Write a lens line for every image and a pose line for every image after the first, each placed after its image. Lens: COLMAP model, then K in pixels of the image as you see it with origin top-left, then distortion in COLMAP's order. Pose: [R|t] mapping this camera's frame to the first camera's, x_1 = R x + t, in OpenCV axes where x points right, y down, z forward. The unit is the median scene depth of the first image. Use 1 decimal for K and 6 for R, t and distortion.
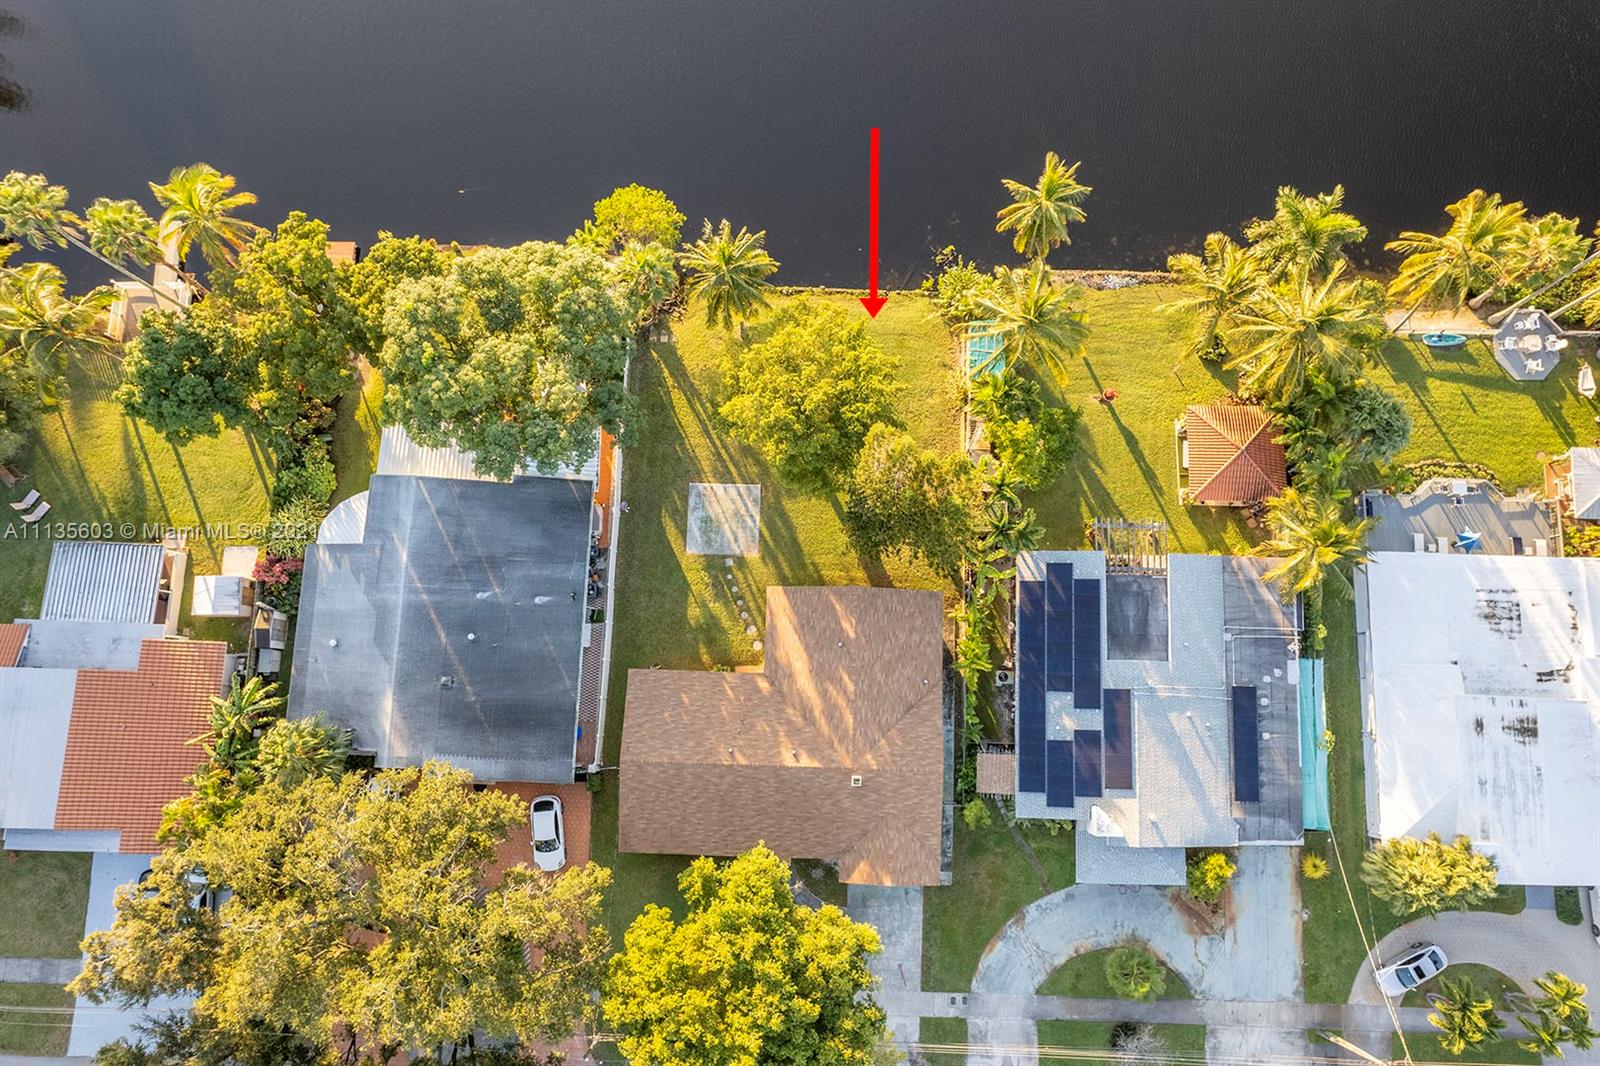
lens RADIAL K [[1020.8, 0, 802.4], [0, 1020.8, 549.9], [0, 0, 1]] dist [-0.074504, 0.062717]
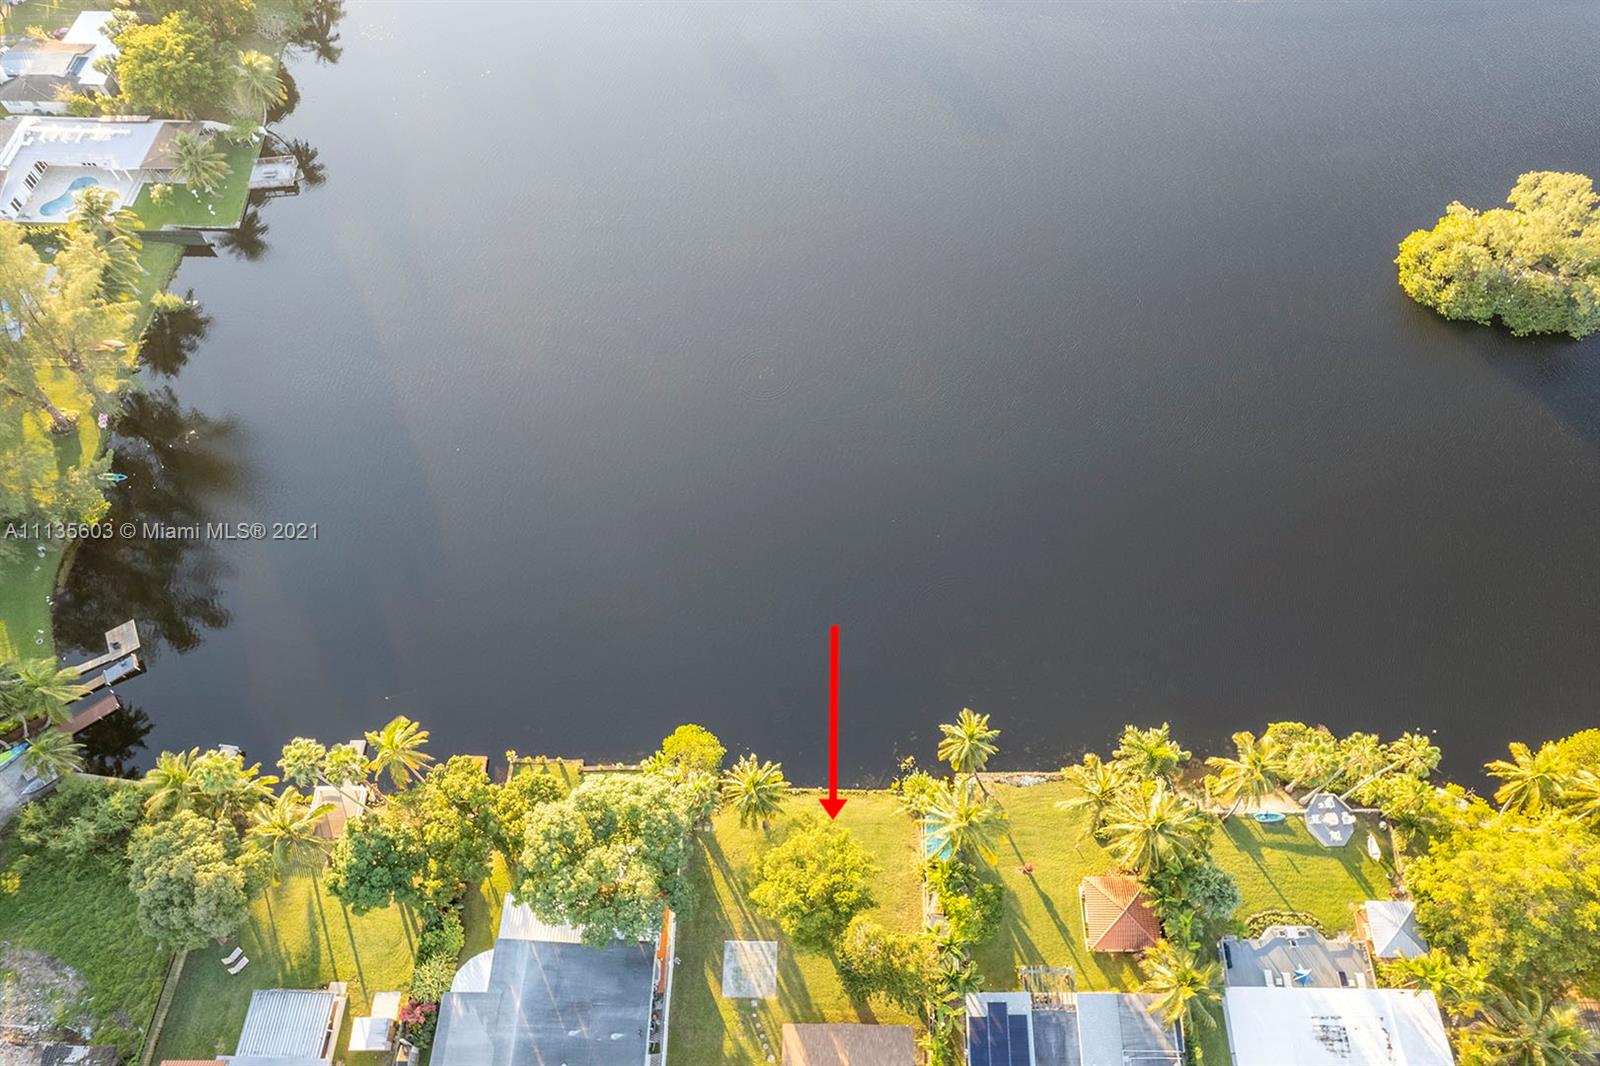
lens RADIAL K [[1020.8, 0, 801.4], [0, 1020.8, 544.1], [0, 0, 1]] dist [-0.074504, 0.062717]
pose [[0.999920, -0.012594, 0.001238, -0.003916], [0.012177, 0.930855, -0.365186, -0.068865], [0.003447, 0.365171, 0.930934, -0.479997]]
